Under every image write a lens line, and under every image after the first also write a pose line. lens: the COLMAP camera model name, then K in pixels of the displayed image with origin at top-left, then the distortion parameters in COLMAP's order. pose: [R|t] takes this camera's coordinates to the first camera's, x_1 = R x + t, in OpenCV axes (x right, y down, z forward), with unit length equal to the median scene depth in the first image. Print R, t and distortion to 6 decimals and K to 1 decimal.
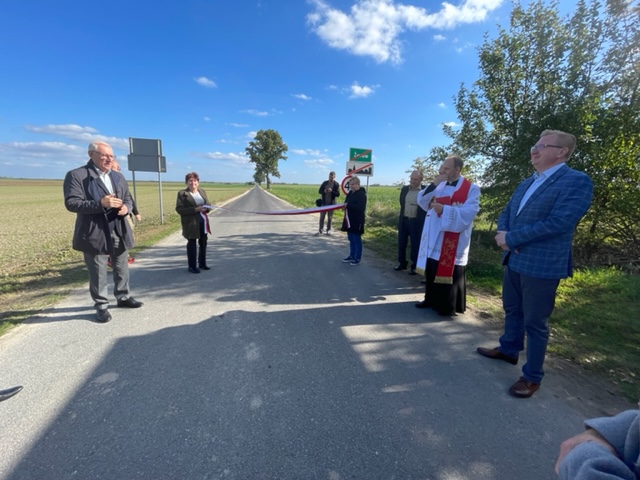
lens RADIAL K [[259.8, 0, 320.0], [0, 259.8, 240.0], [0, 0, 1]] dist [-0.001787, 0.000302]
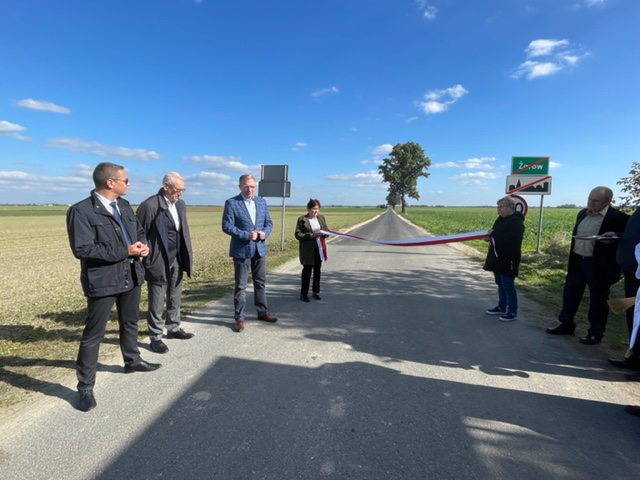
lens RADIAL K [[321.5, 0, 320.9], [0, 321.5, 243.0], [0, 0, 1]] dist [0.000934, -0.001379]
pose [[0.898875, 0.034658, -0.436832, 0.037340], [-0.078401, 0.993502, -0.082501, -0.001372], [0.431134, 0.108406, 0.895752, -0.003341]]
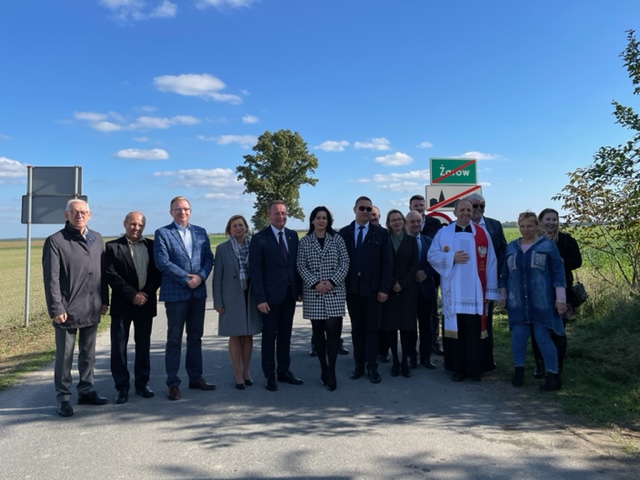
lens RADIAL K [[551.6, 0, 319.1], [0, 551.6, 236.7], [0, 0, 1]] dist [0.099748, -0.157910]
pose [[0.990476, -0.043913, -0.130494, 0.035905], [0.017460, 0.980182, -0.197326, 0.004960], [0.136573, 0.193168, 0.971614, -0.055742]]
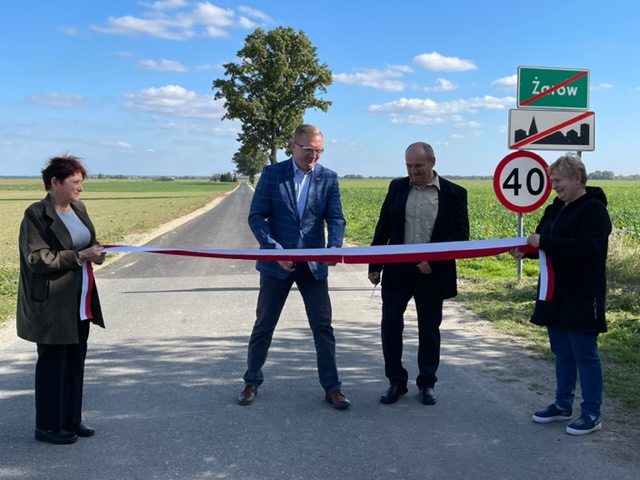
lens RADIAL K [[766.2, 0, 322.1], [0, 766.2, 235.3], [0, 0, 1]] dist [0.132597, -0.281461]
pose [[0.990912, -0.007898, -0.134280, -0.000515], [-0.010321, 0.990868, -0.134441, -0.012107], [0.134116, 0.134605, 0.981781, 0.040432]]
